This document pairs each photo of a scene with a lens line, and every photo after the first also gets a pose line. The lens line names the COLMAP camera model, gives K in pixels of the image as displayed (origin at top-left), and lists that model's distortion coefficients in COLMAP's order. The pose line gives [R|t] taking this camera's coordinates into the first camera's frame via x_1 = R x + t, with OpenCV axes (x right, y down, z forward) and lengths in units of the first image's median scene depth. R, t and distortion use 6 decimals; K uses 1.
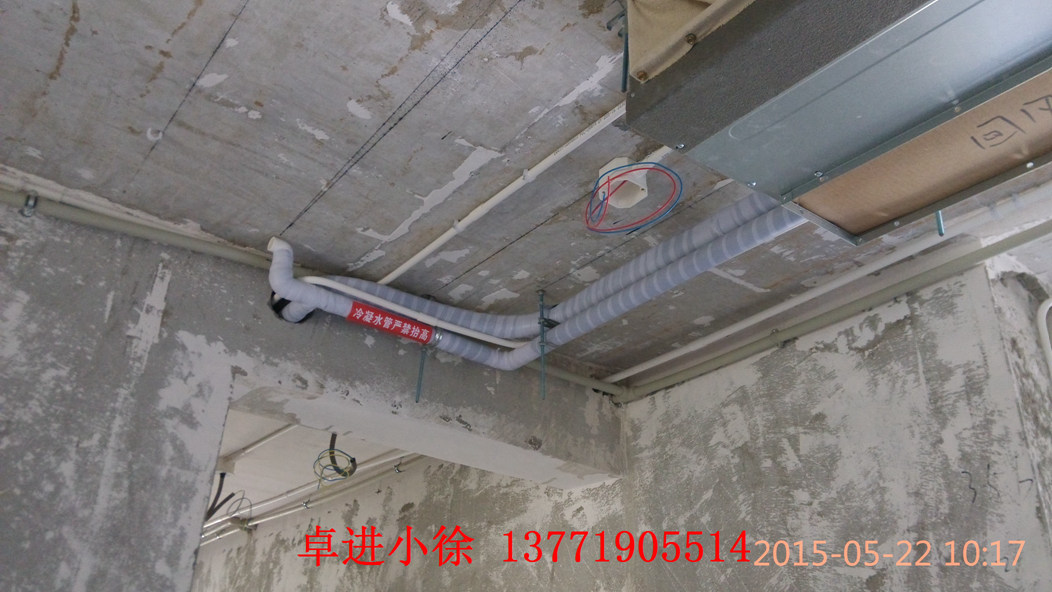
lens RADIAL K [[859.3, 0, 512.2], [0, 859.3, 297.1], [0, 0, 1]] dist [0.139391, -0.215423]
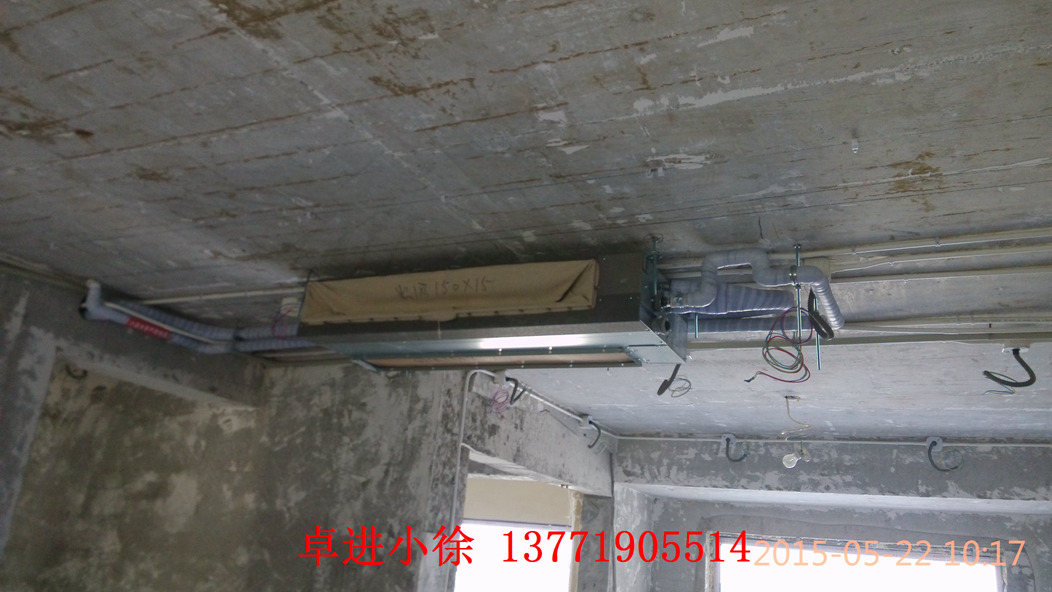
lens RADIAL K [[859.3, 0, 512.2], [0, 859.3, 297.1], [0, 0, 1]] dist [0.139391, -0.215423]
pose [[0.894998, 0.177203, 0.409362, -0.216973], [-0.254065, 0.956812, 0.141288, -0.481306], [-0.366646, -0.230457, 0.901366, -0.914139]]
